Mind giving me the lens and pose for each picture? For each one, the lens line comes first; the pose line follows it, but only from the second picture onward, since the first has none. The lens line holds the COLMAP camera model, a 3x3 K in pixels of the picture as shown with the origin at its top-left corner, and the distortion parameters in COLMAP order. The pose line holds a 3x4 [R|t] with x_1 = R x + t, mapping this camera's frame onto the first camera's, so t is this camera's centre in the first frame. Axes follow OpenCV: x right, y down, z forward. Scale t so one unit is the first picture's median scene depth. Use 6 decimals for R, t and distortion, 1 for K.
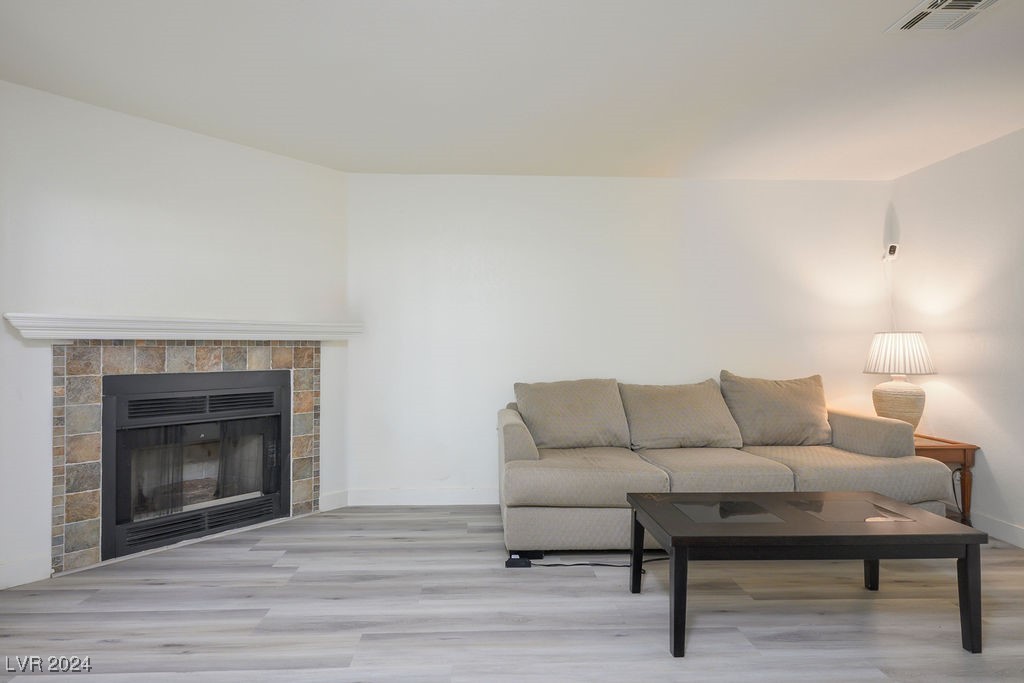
lens RADIAL K [[568.0, 0, 510.2], [0, 568.0, 344.4], [0, 0, 1]] dist [0.006561, 0.000053]
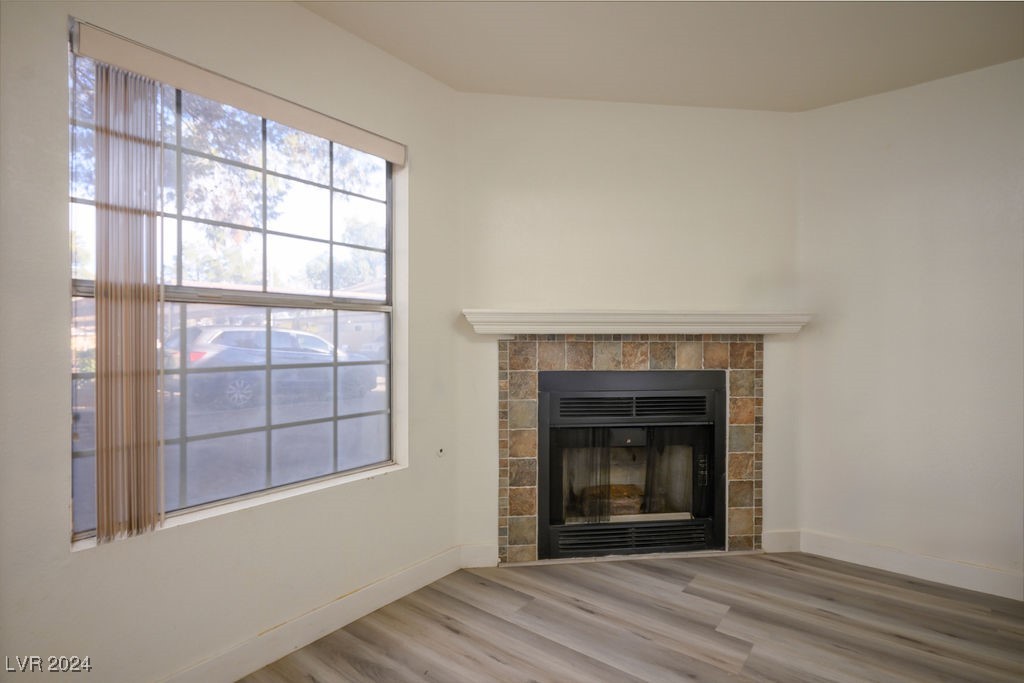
lens RADIAL K [[523.4, 0, 512.5], [0, 523.4, 342.3], [0, 0, 1]] dist [-0.015969, 0.002631]
pose [[0.769271, -0.001886, -0.638920, -0.162242], [0.001774, 0.999998, -0.000817, 0.005484], [0.638920, -0.000505, 0.769273, 0.260501]]
